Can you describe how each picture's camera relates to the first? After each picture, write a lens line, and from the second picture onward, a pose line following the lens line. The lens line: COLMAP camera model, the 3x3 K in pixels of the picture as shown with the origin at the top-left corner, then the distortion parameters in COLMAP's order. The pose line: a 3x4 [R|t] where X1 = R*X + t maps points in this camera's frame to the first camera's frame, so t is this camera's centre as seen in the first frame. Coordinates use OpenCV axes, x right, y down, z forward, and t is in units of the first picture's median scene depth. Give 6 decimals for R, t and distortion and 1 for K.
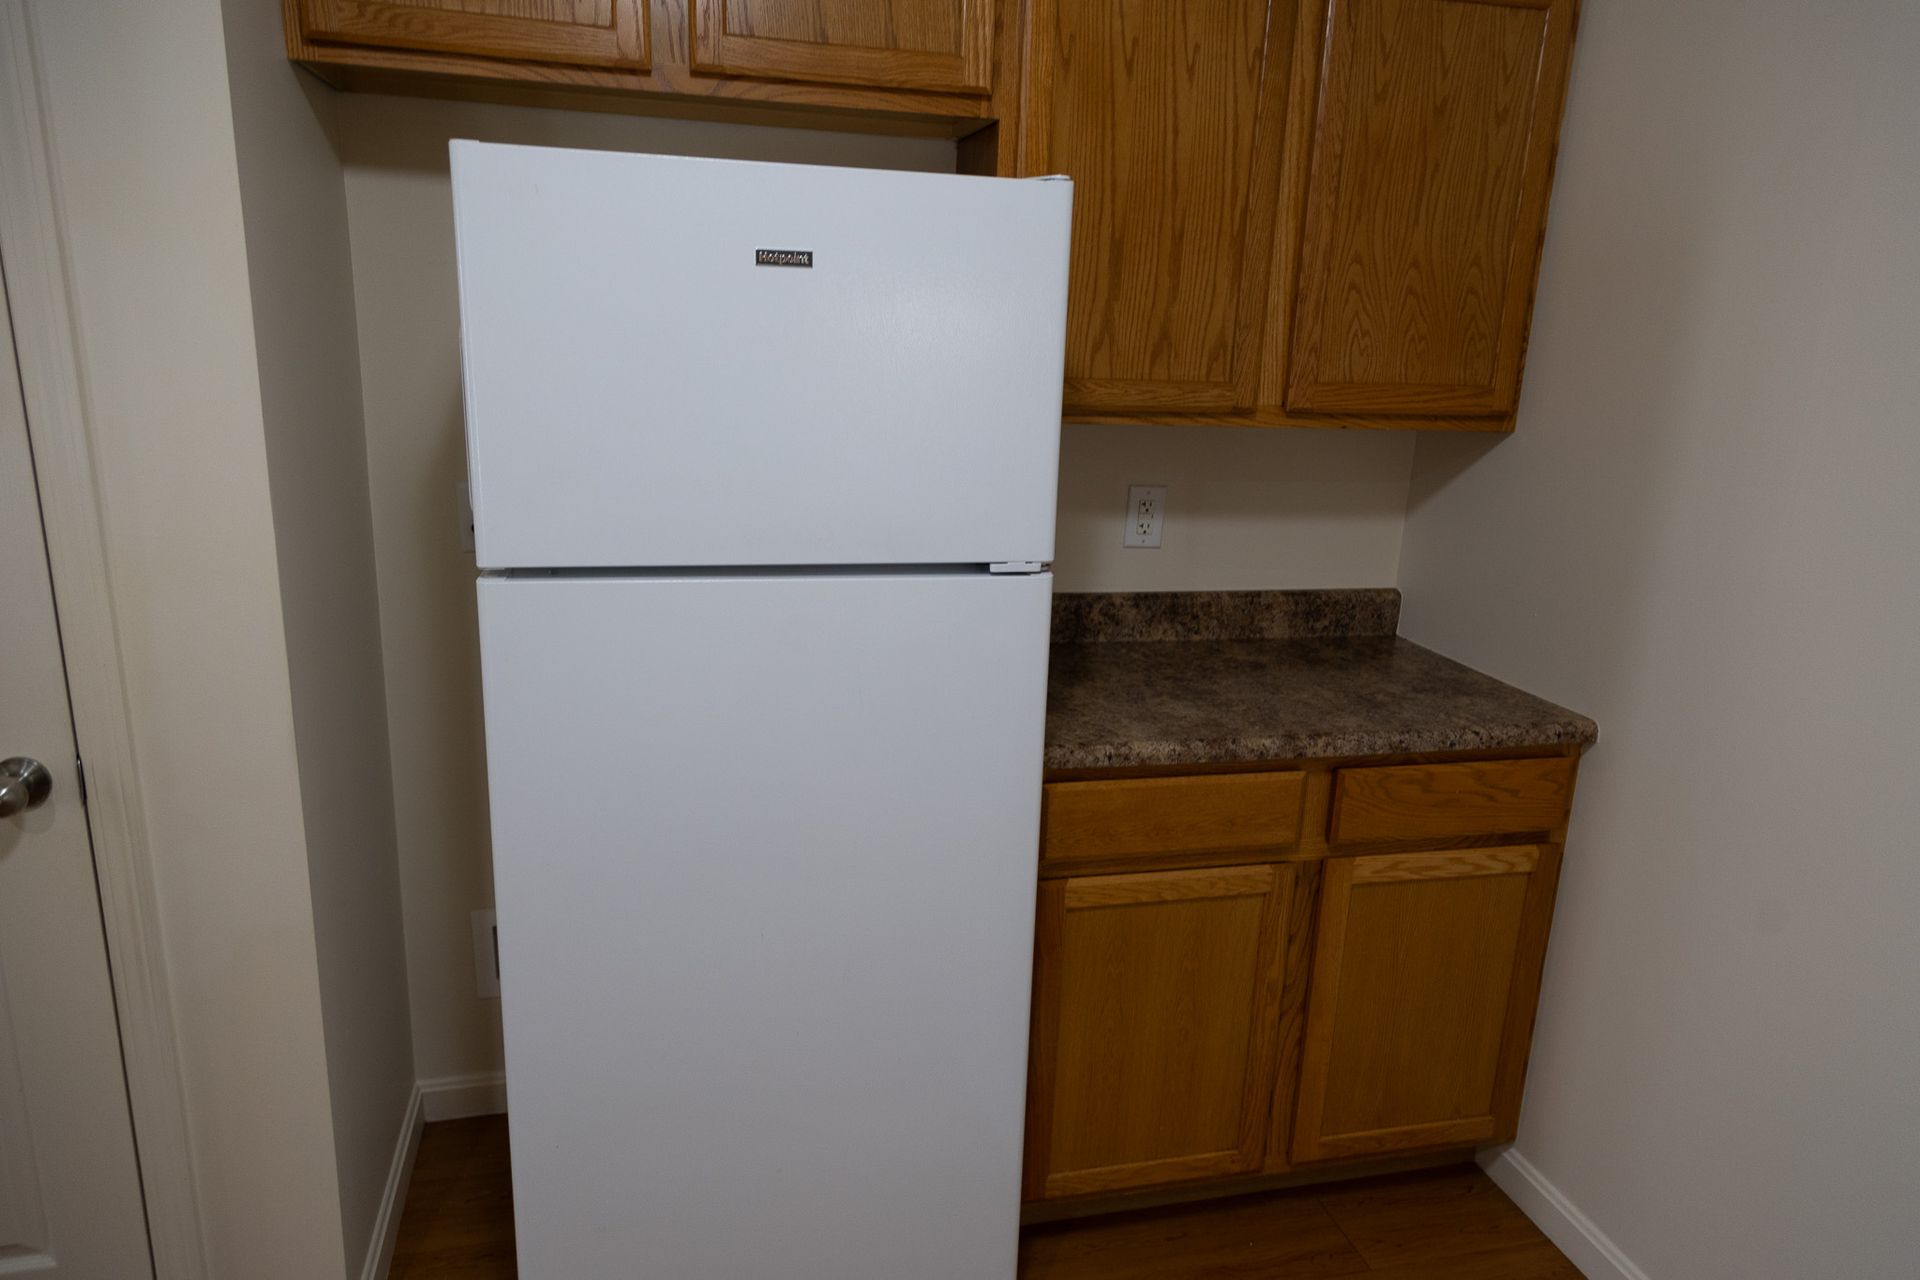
lens RADIAL K [[1297.9, 0, 967.5], [0, 1297.9, 653.5], [0, 0, 1]] dist [0.020703, 0.001508]
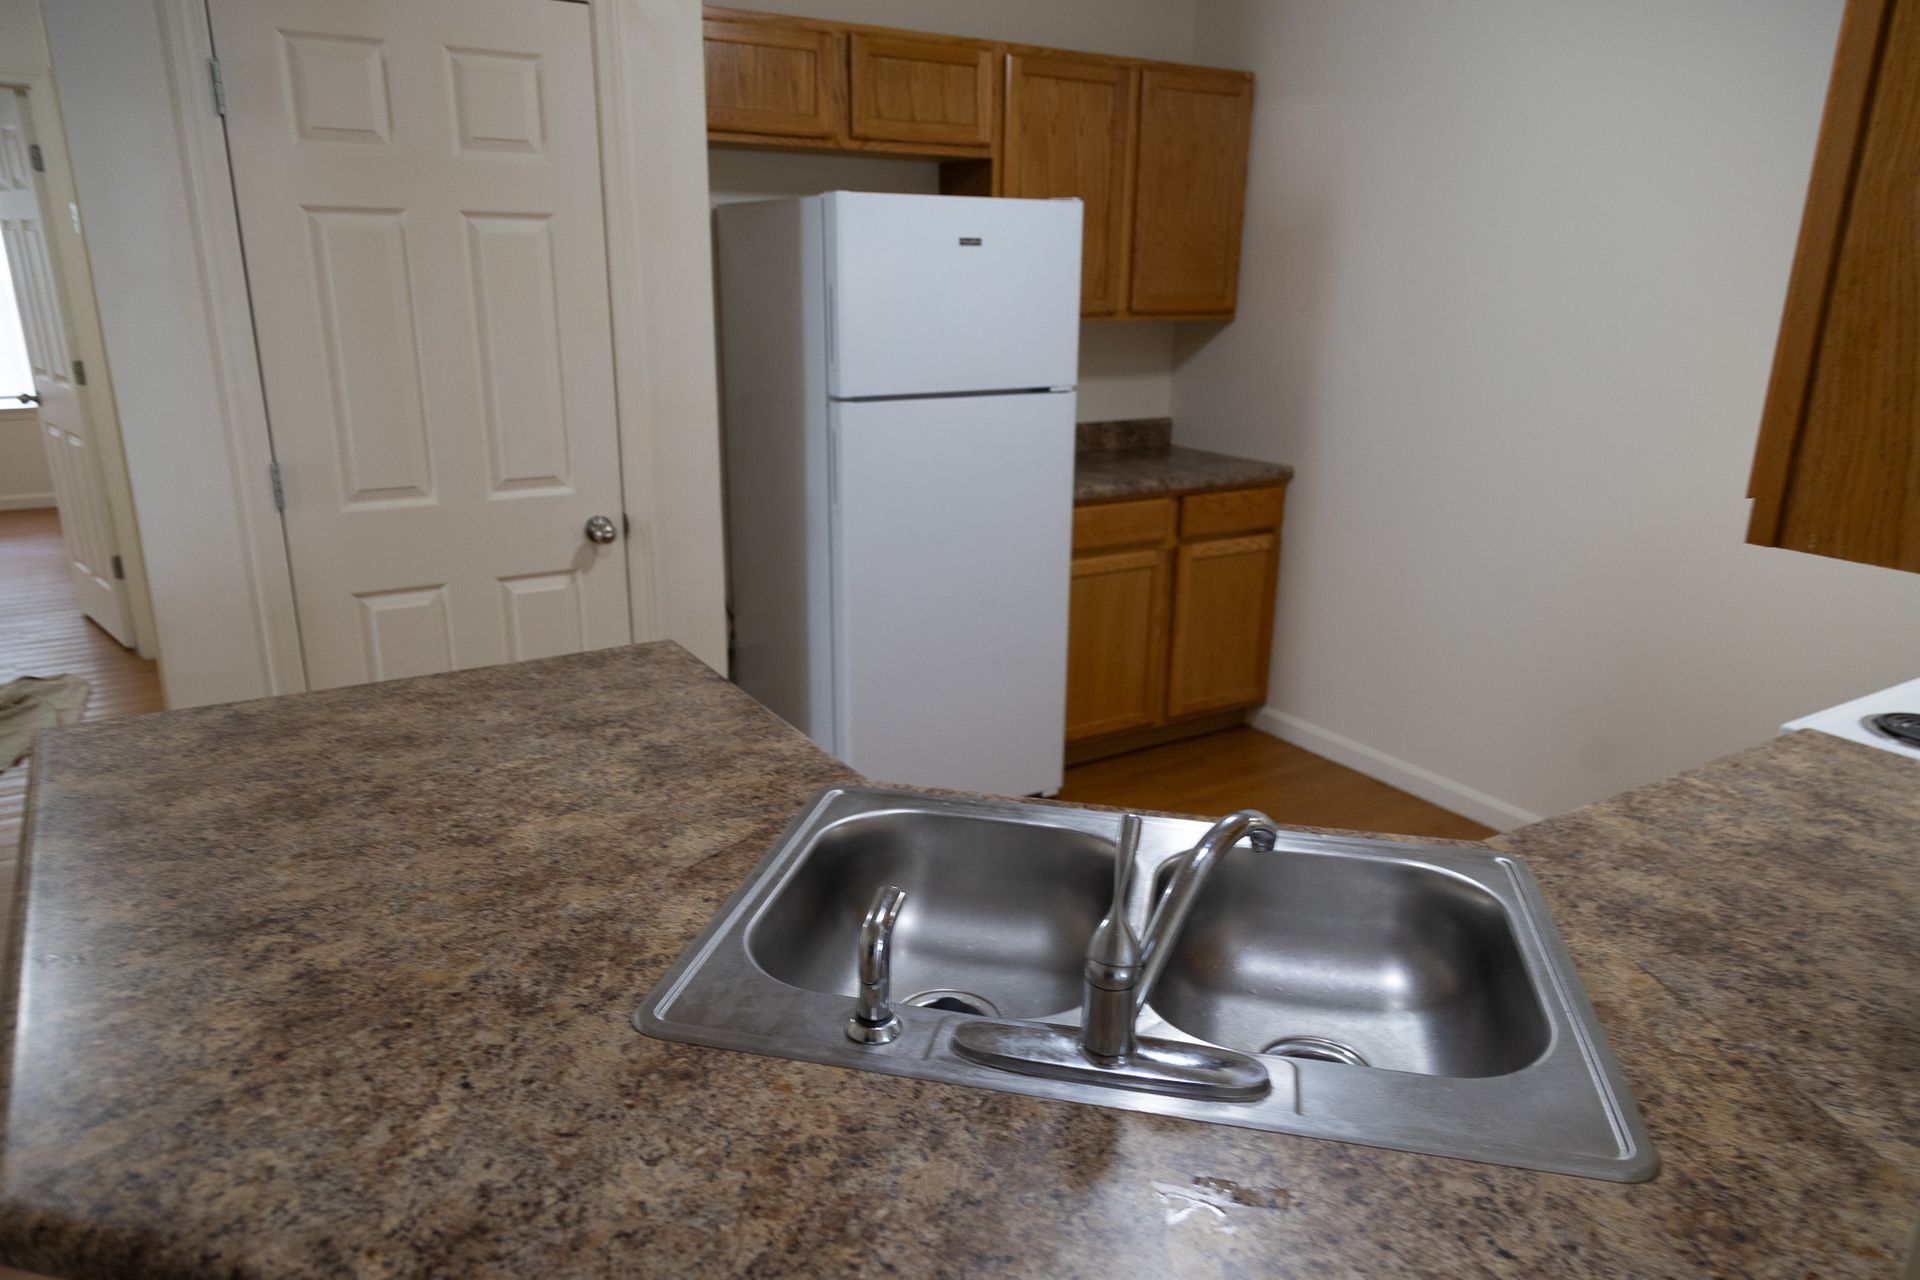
lens RADIAL K [[1275.8, 0, 980.6], [0, 1275.8, 658.7], [0, 0, 1]] dist [0.003788, -0.001421]
pose [[0.948438, -0.119061, 0.293752, -0.572738], [0.102242, 0.992149, 0.072022, 0.156337], [-0.300020, -0.038275, 0.953165, -0.712075]]
